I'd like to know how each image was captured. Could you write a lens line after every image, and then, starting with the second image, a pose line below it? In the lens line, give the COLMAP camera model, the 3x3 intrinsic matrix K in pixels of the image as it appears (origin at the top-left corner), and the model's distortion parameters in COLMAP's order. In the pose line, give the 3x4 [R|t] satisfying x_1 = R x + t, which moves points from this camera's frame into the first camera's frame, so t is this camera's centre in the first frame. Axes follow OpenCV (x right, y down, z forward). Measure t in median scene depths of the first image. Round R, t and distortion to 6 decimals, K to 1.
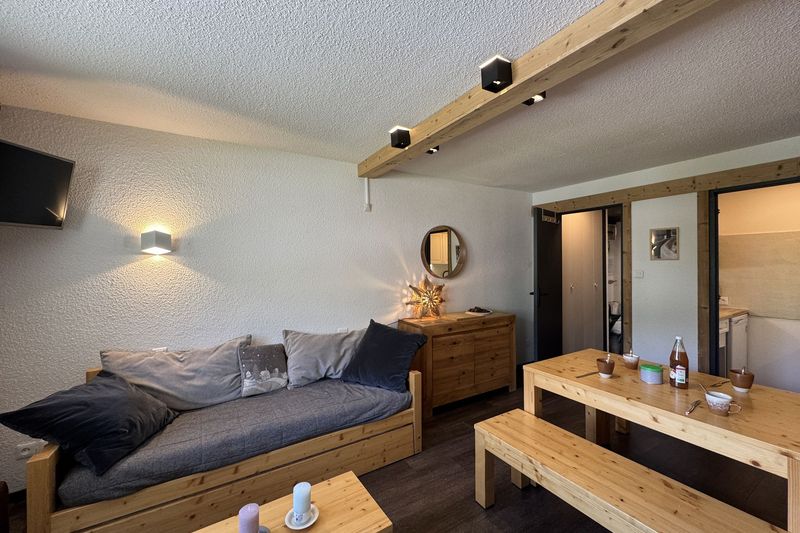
lens RADIAL K [[319.0, 0, 400.8], [0, 319.0, 266.4], [0, 0, 1]] dist [-0.001628, 0.000696]
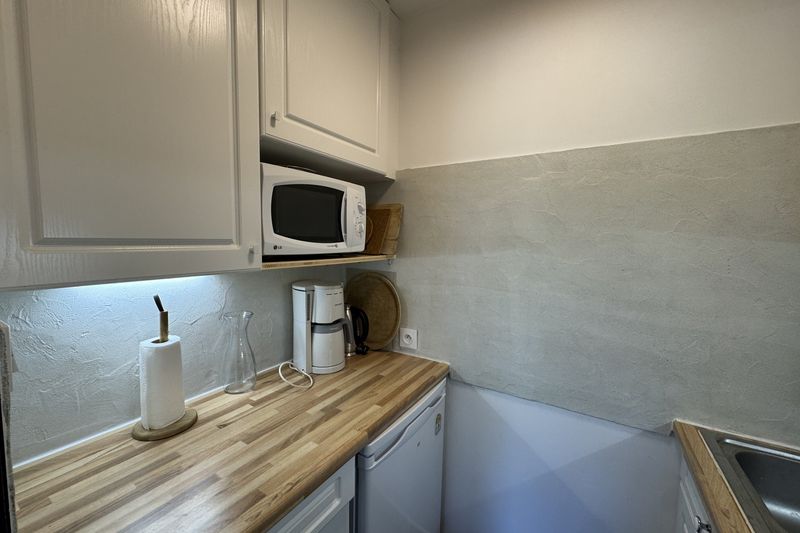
lens RADIAL K [[319.0, 0, 399.0], [0, 319.0, 264.3], [0, 0, 1]] dist [-0.001628, 0.000696]
pose [[0.888860, -0.019163, 0.457778, 0.871854], [-0.018159, 0.996867, 0.076989, -0.013525], [-0.457819, -0.076745, 0.885727, 0.704302]]
